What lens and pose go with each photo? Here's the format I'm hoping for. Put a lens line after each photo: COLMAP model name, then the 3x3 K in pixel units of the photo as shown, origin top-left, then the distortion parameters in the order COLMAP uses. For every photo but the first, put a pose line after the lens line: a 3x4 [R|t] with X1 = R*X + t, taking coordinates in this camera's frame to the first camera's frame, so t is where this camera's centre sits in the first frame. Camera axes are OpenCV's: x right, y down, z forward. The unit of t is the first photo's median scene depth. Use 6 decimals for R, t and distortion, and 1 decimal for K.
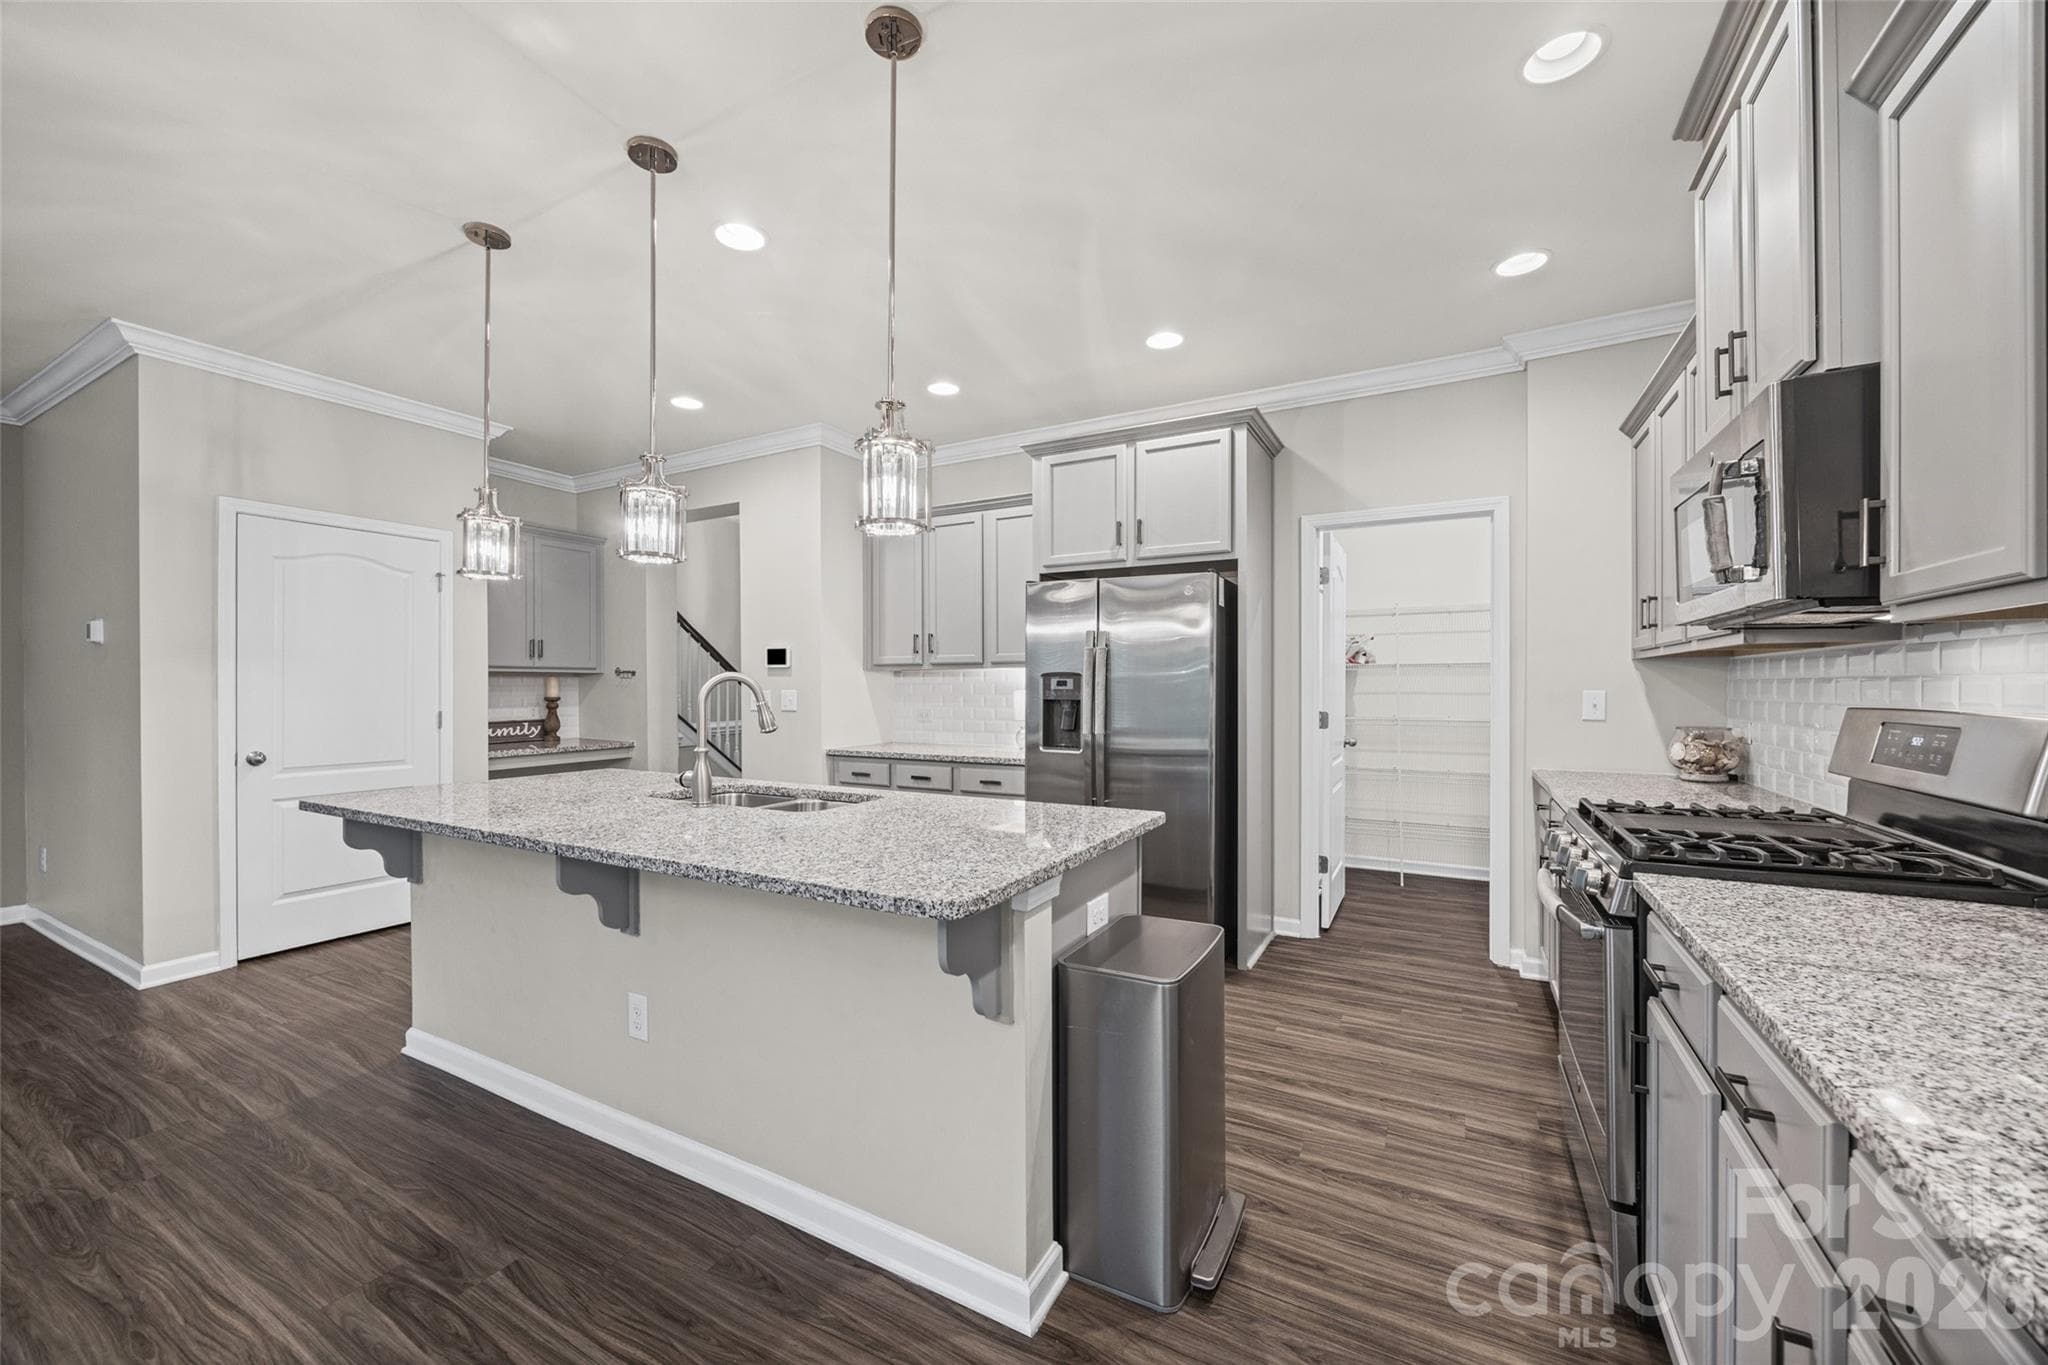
lens RADIAL K [[784.7, 0, 1032.8], [0, 784.7, 683.7], [0, 0, 1]] dist [-0.003098, 0.000166]
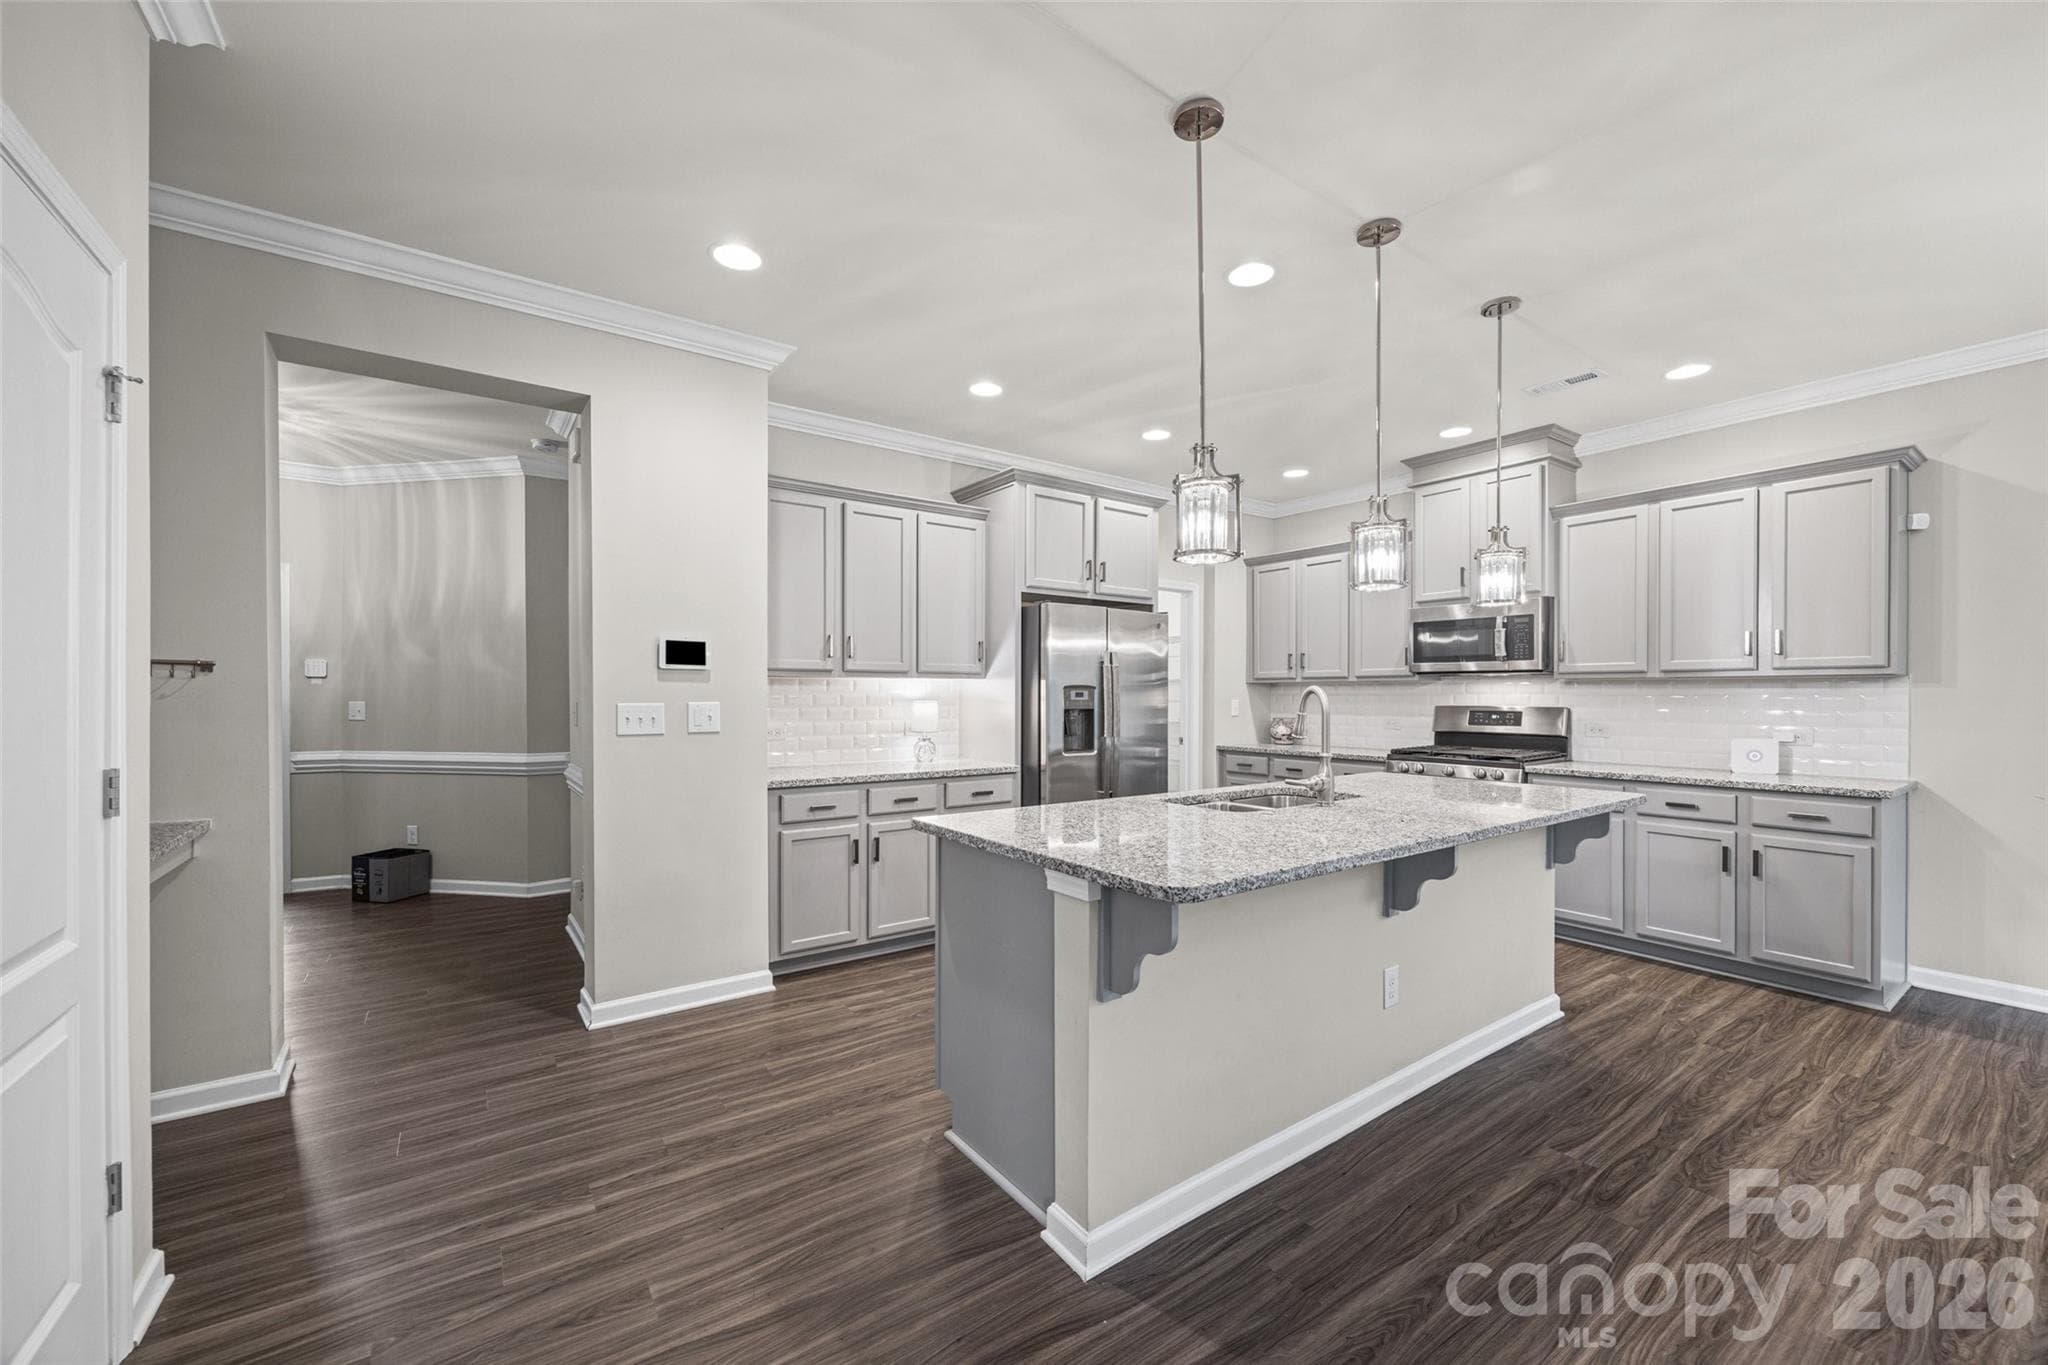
lens RADIAL K [[784.7, 0, 1027.1], [0, 784.7, 695.4], [0, 0, 1]] dist [-0.003098, 0.000166]
pose [[0.444604, 0.004743, 0.895715, -1.025918], [-0.000991, 0.999988, -0.004804, 0.006647], [-0.895727, 0.001248, 0.444603, 0.564003]]
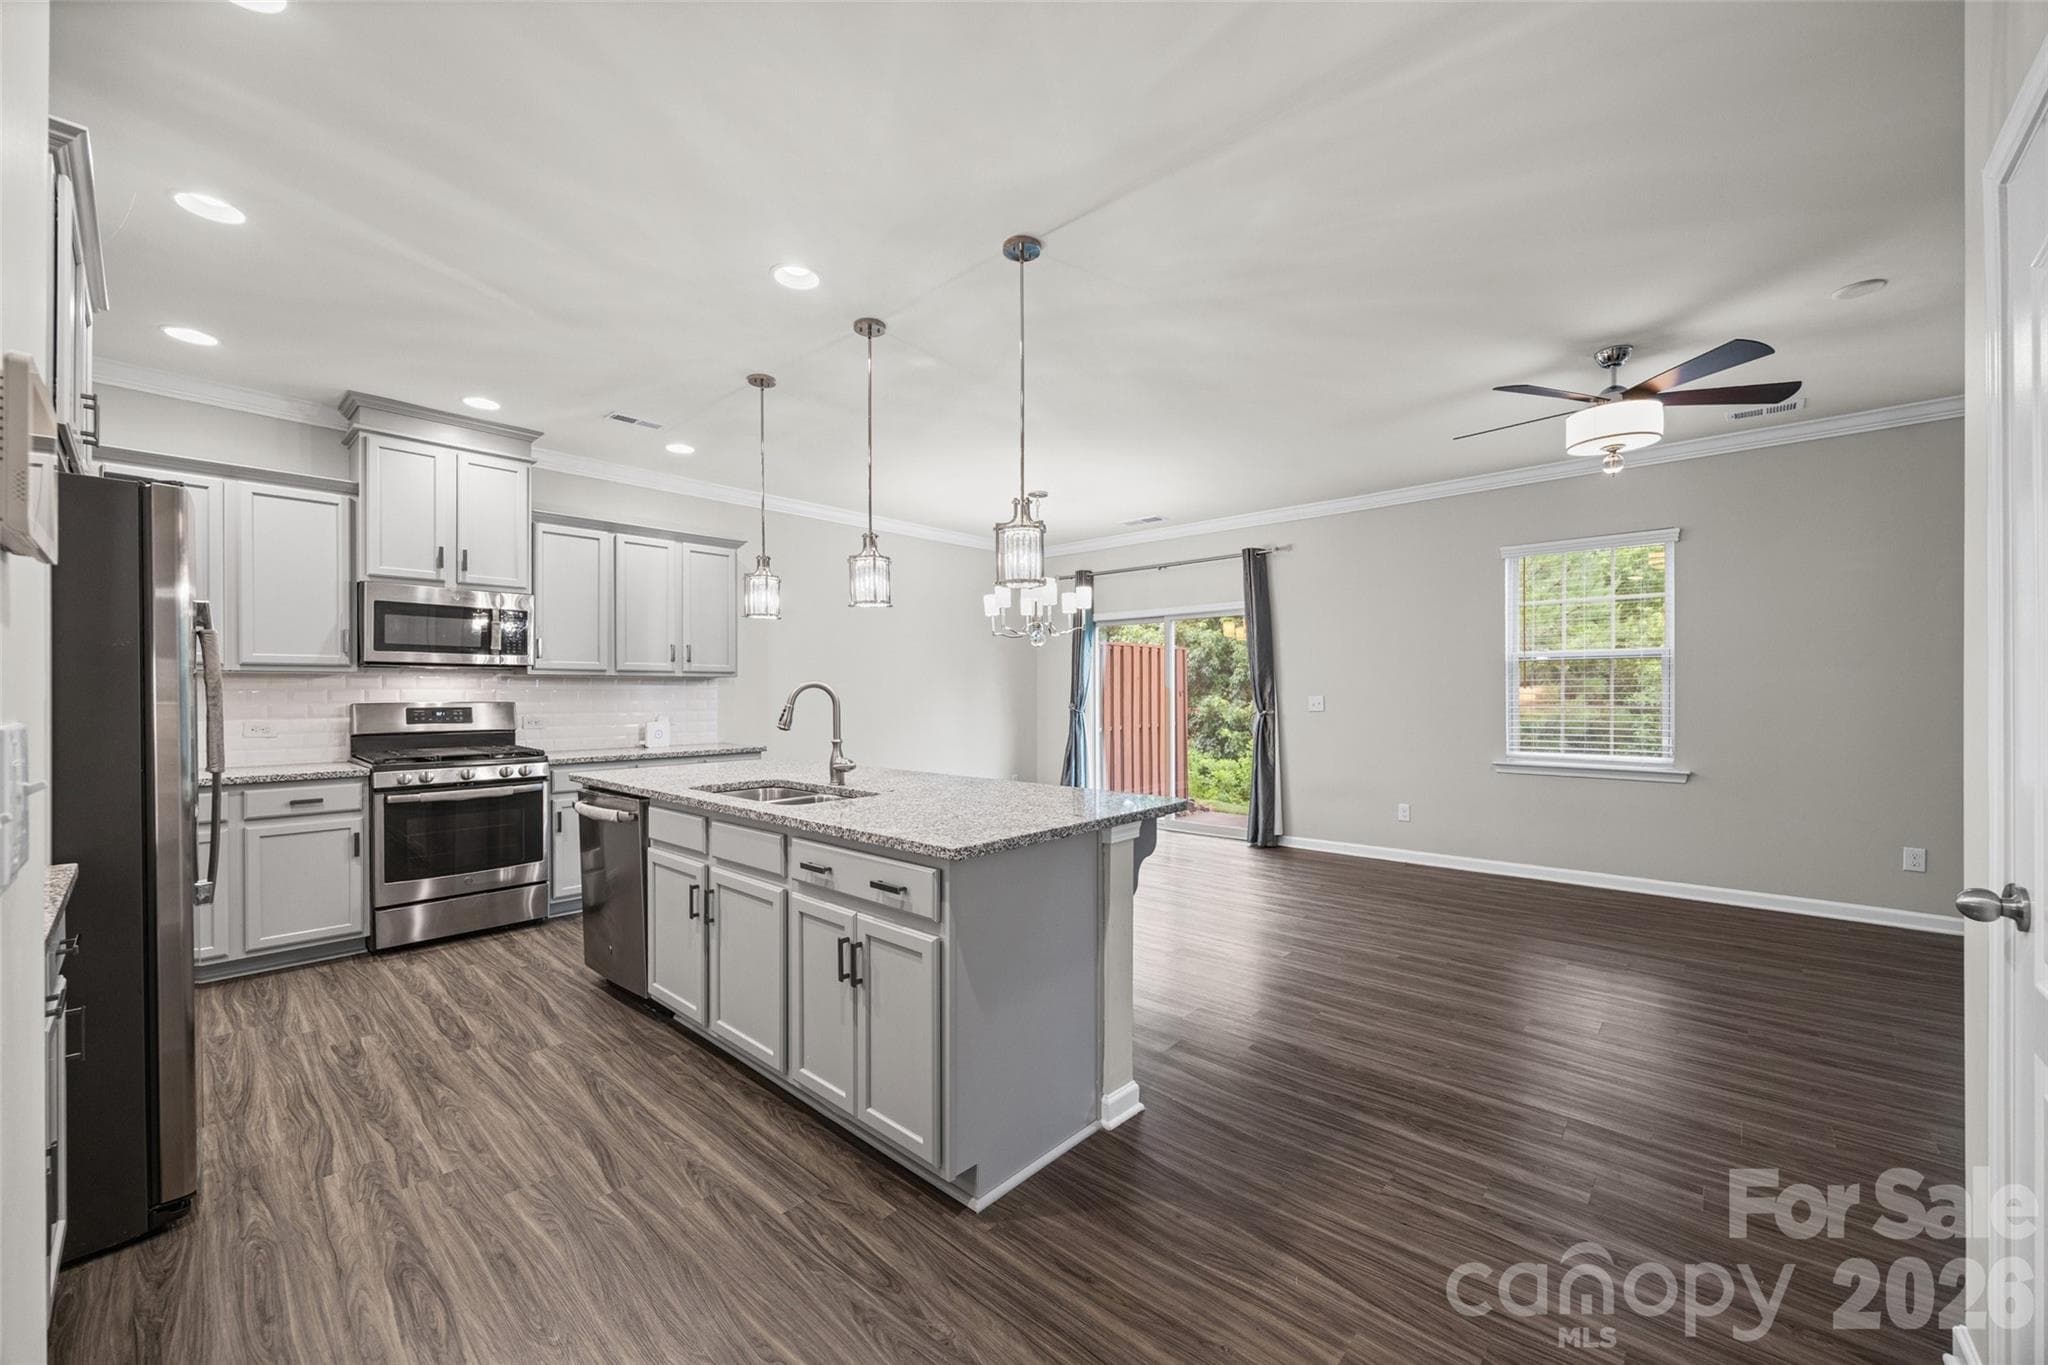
lens RADIAL K [[784.7, 0, 1019.2], [0, 784.7, 689.8], [0, 0, 1]] dist [-0.003098, 0.000166]
pose [[-0.966933, 0.006457, 0.254948, -0.663598], [0.006162, 0.999979, -0.001959, 0.006019], [-0.254955, -0.000323, -0.966953, 1.385283]]
